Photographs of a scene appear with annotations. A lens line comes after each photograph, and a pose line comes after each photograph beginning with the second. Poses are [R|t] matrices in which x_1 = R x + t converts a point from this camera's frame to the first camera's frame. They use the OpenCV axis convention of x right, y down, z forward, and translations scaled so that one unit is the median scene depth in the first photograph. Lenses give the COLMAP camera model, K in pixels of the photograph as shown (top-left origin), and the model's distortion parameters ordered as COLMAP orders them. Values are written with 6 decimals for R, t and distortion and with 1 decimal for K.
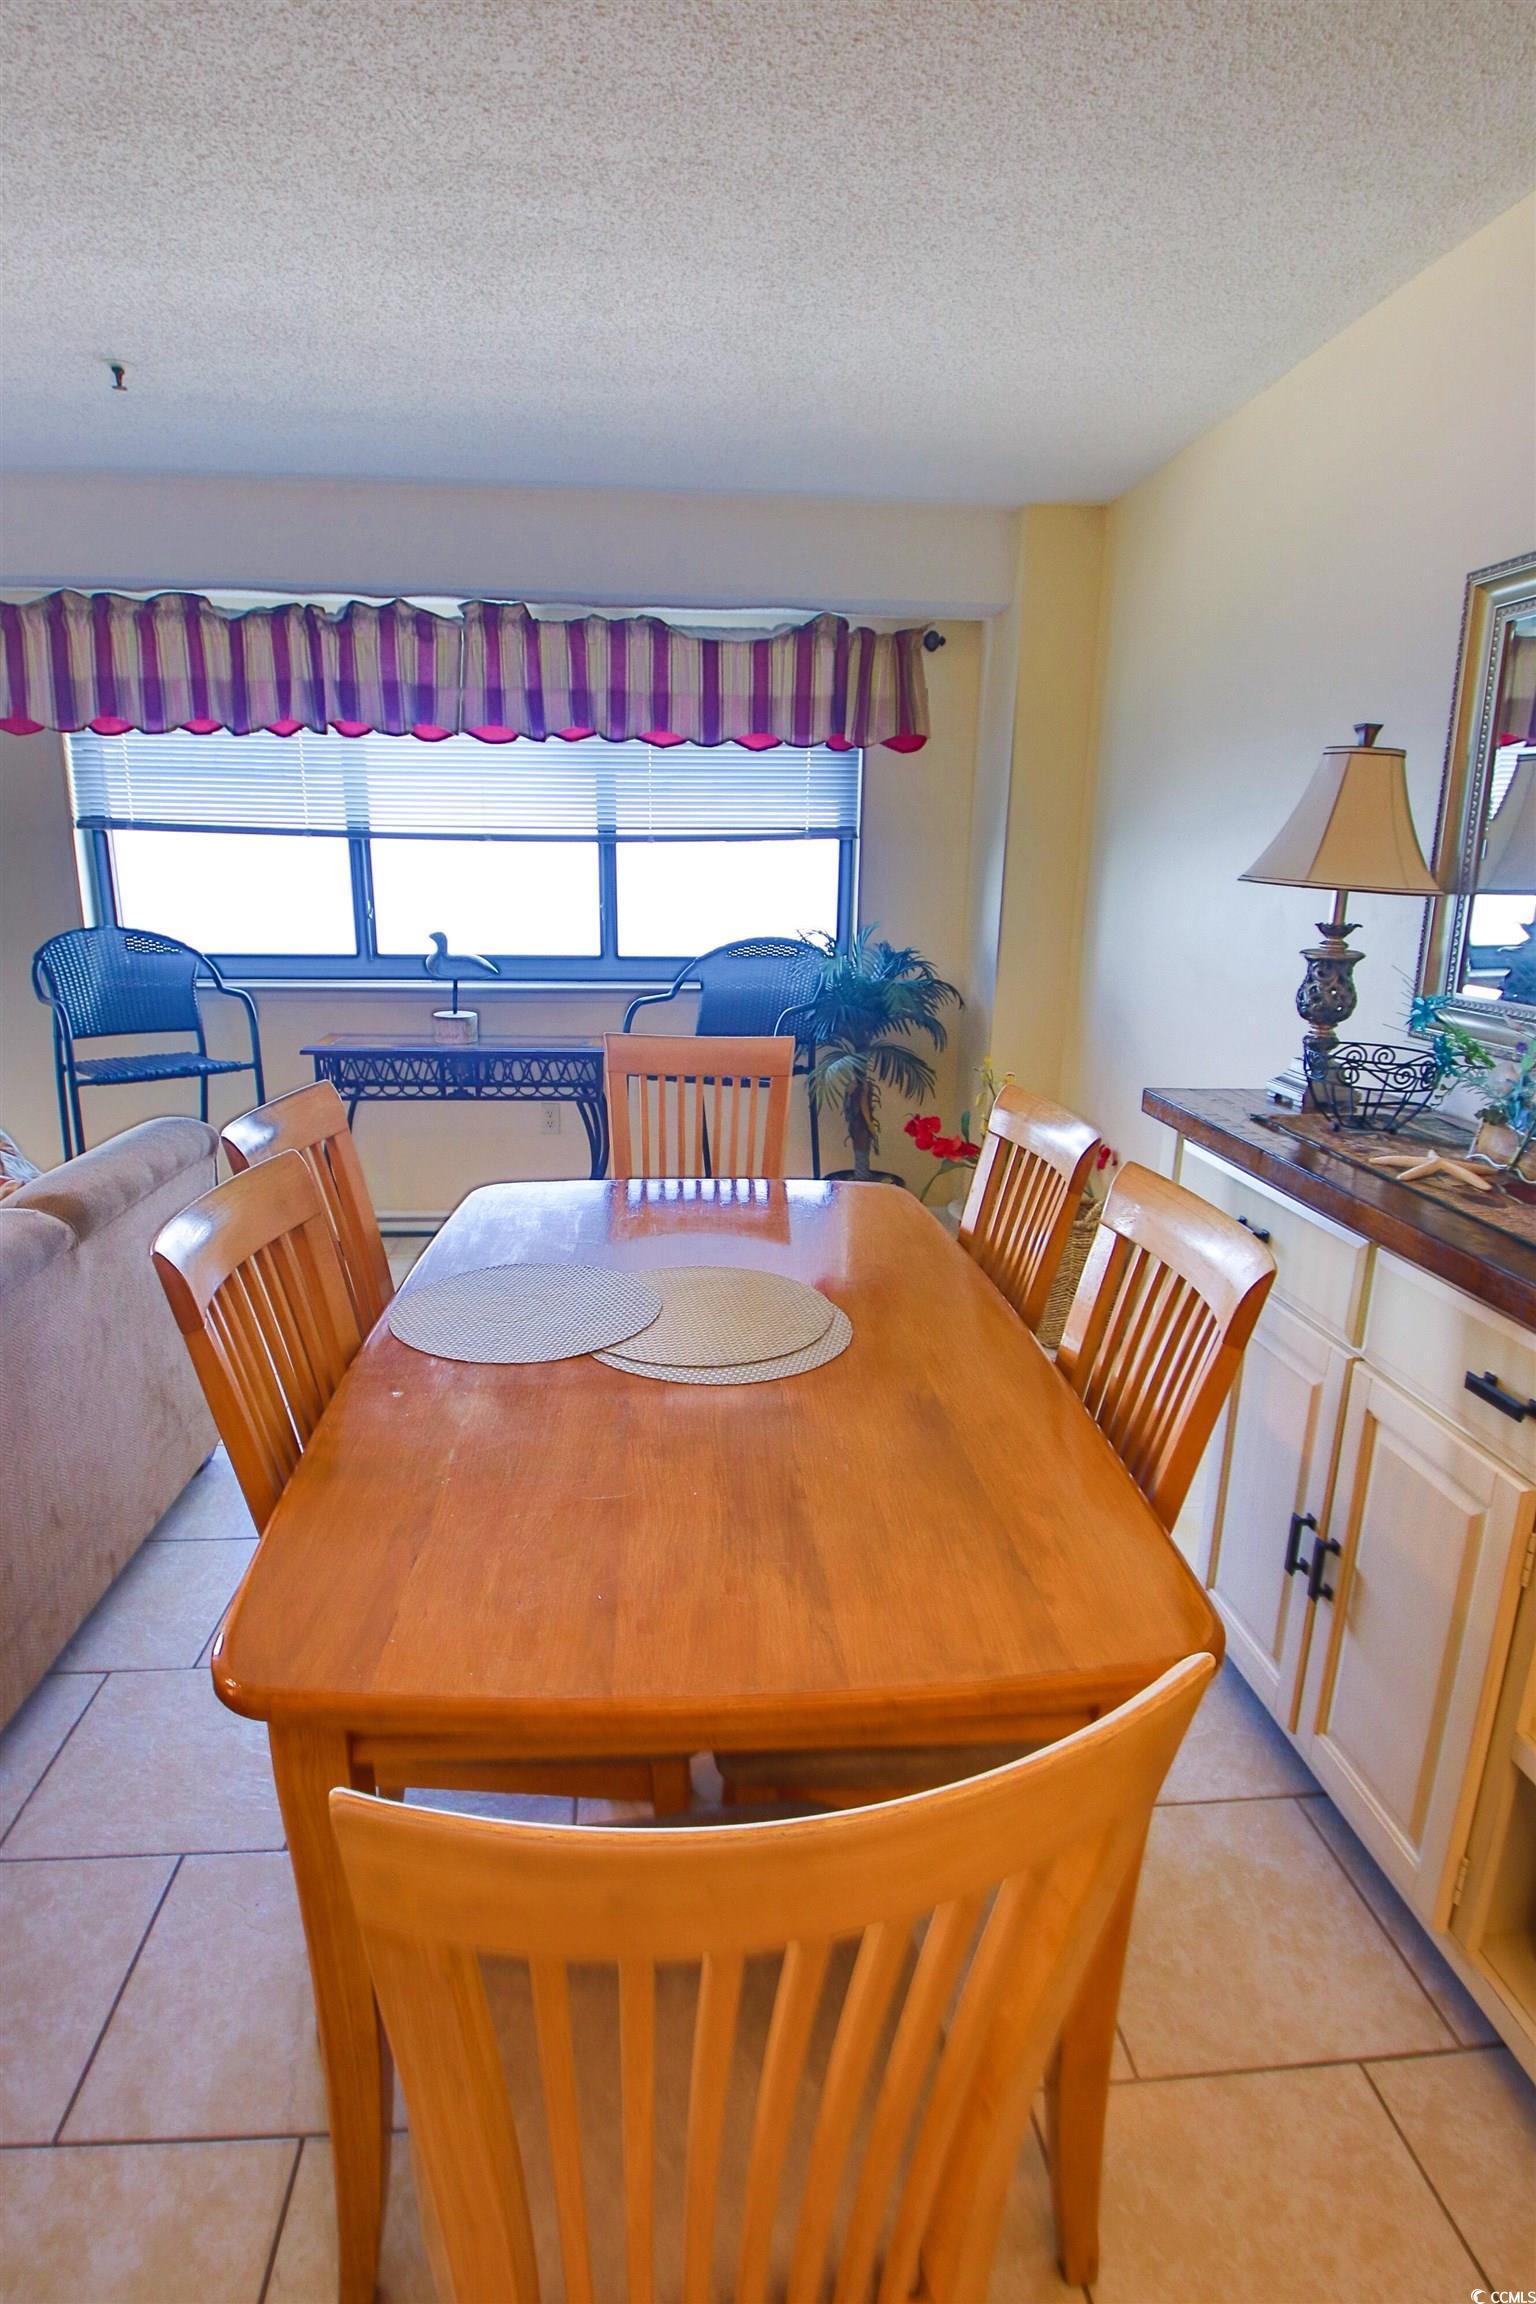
lens RADIAL K [[1187.2, 0, 750.4], [0, 1187.2, 1170.3], [0, 0, 1]] dist [0.005239, -0.023832]
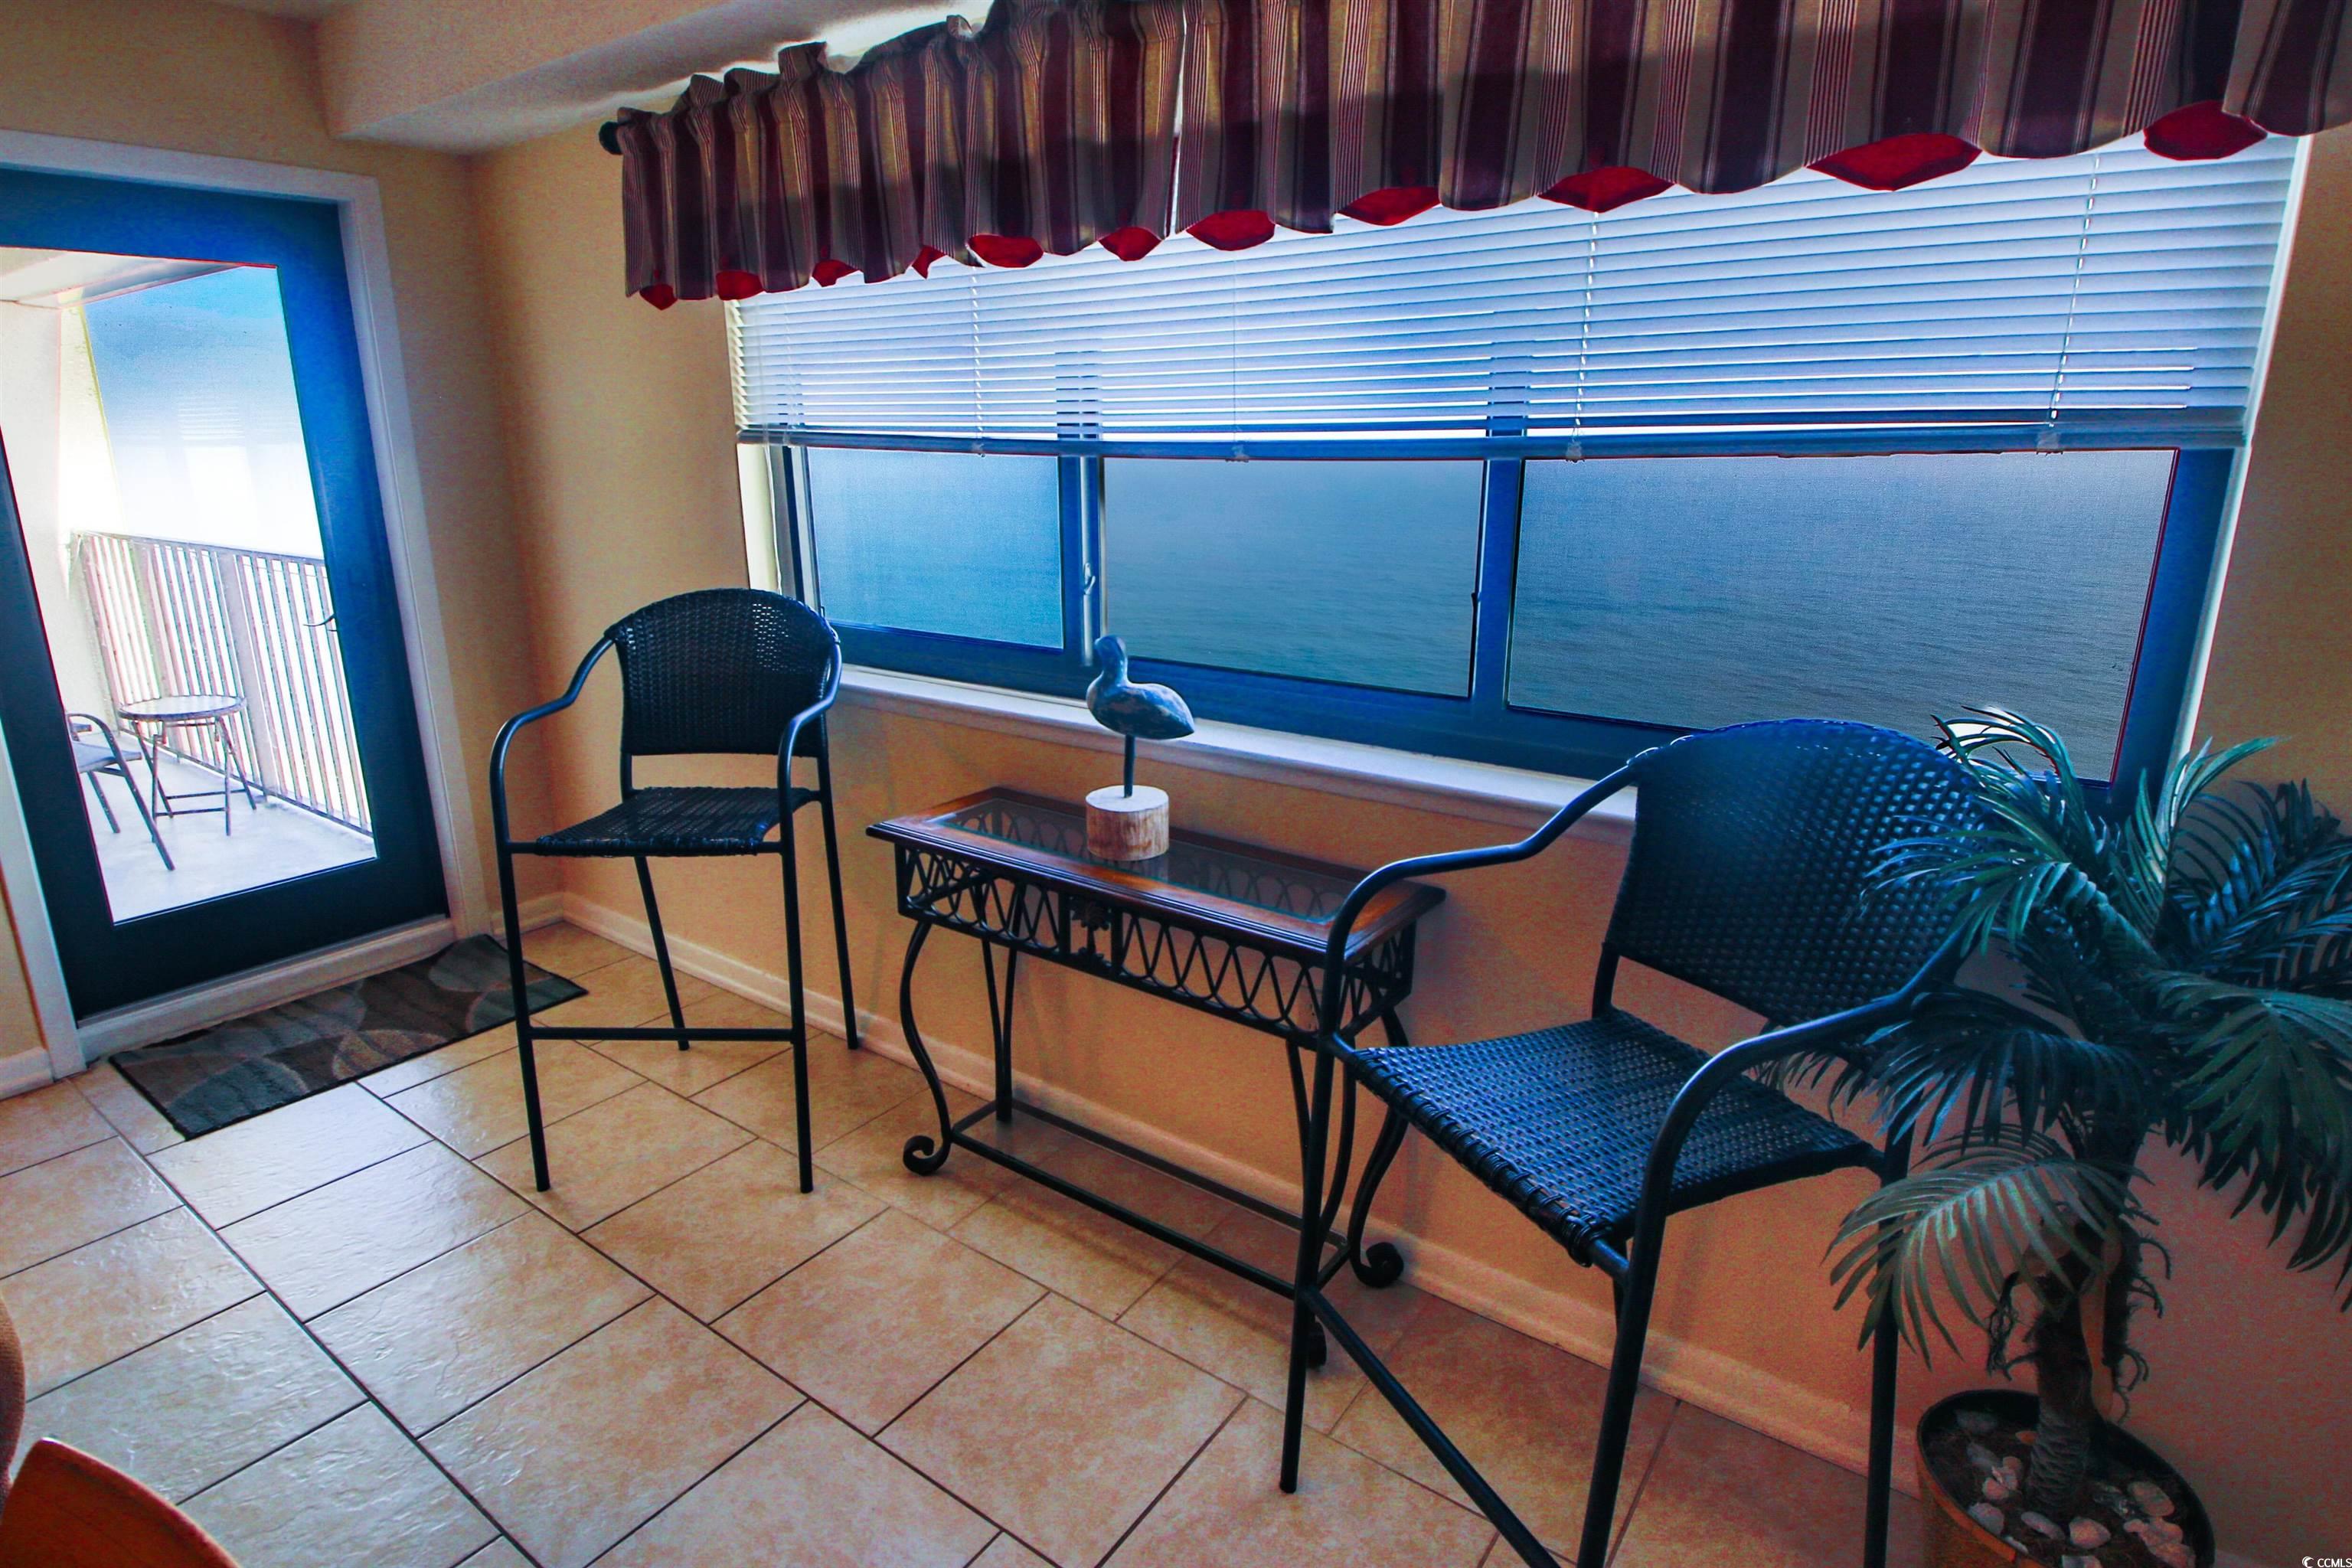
lens RADIAL K [[1211.9, 0, 1179.7], [0, 1211.9, 772.5], [0, 0, 1]] dist [0.005239, -0.023832]
pose [[0.754814, 0.160476, -0.636006, 0.098928], [-0.156516, 0.985667, 0.062949, -0.184842], [0.636992, 0.052030, 0.769113, 0.635274]]
